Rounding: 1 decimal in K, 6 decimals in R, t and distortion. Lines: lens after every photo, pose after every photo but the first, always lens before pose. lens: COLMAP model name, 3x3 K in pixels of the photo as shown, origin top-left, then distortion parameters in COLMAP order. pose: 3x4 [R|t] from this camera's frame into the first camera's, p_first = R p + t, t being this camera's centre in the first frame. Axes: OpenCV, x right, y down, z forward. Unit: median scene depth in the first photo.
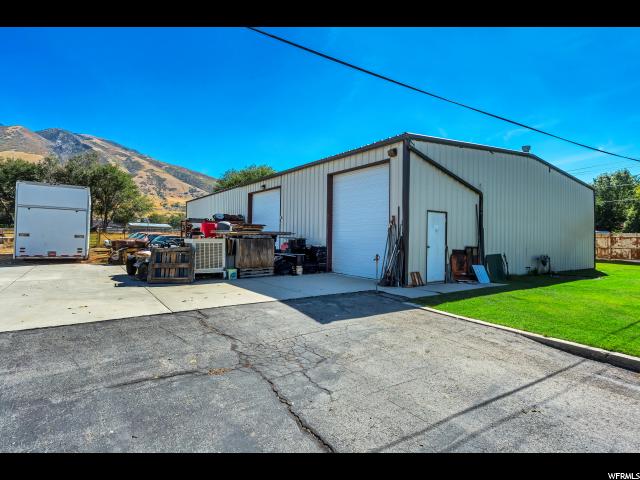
lens RADIAL K [[330.4, 0, 318.1], [0, 330.4, 236.5], [0, 0, 1]] dist [-0.001406, -0.001475]
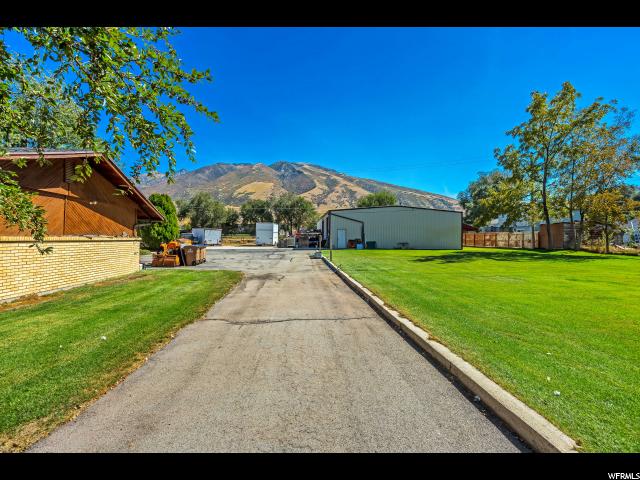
lens RADIAL K [[319.4, 0, 317.3], [0, 319.4, 238.8], [0, 0, 1]] dist [-0.005071, -0.000119]
pose [[0.846791, -0.014518, -0.531728, 1.830912], [0.010503, 0.999889, -0.010576, 0.059596], [0.531822, 0.003371, 0.846849, -1.947065]]
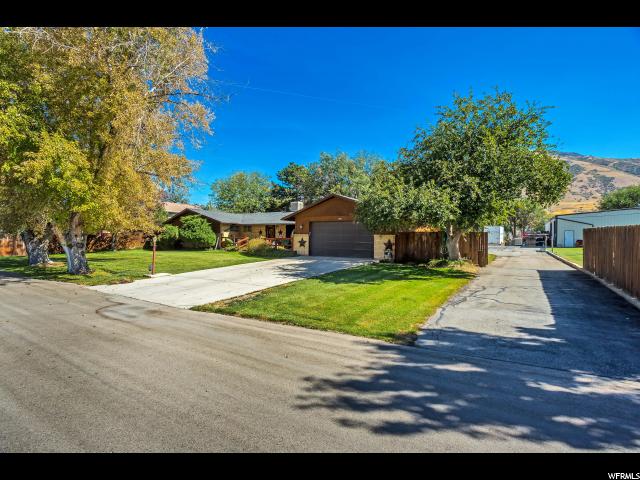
lens RADIAL K [[319.4, 0, 317.3], [0, 319.4, 238.8], [0, 0, 1]] dist [-0.005071, -0.000119]
pose [[0.370878, -0.016520, -0.928535, 2.756726], [-0.001344, 0.999831, -0.018325, 0.099693], [0.928681, 0.008044, 0.370793, -3.310583]]
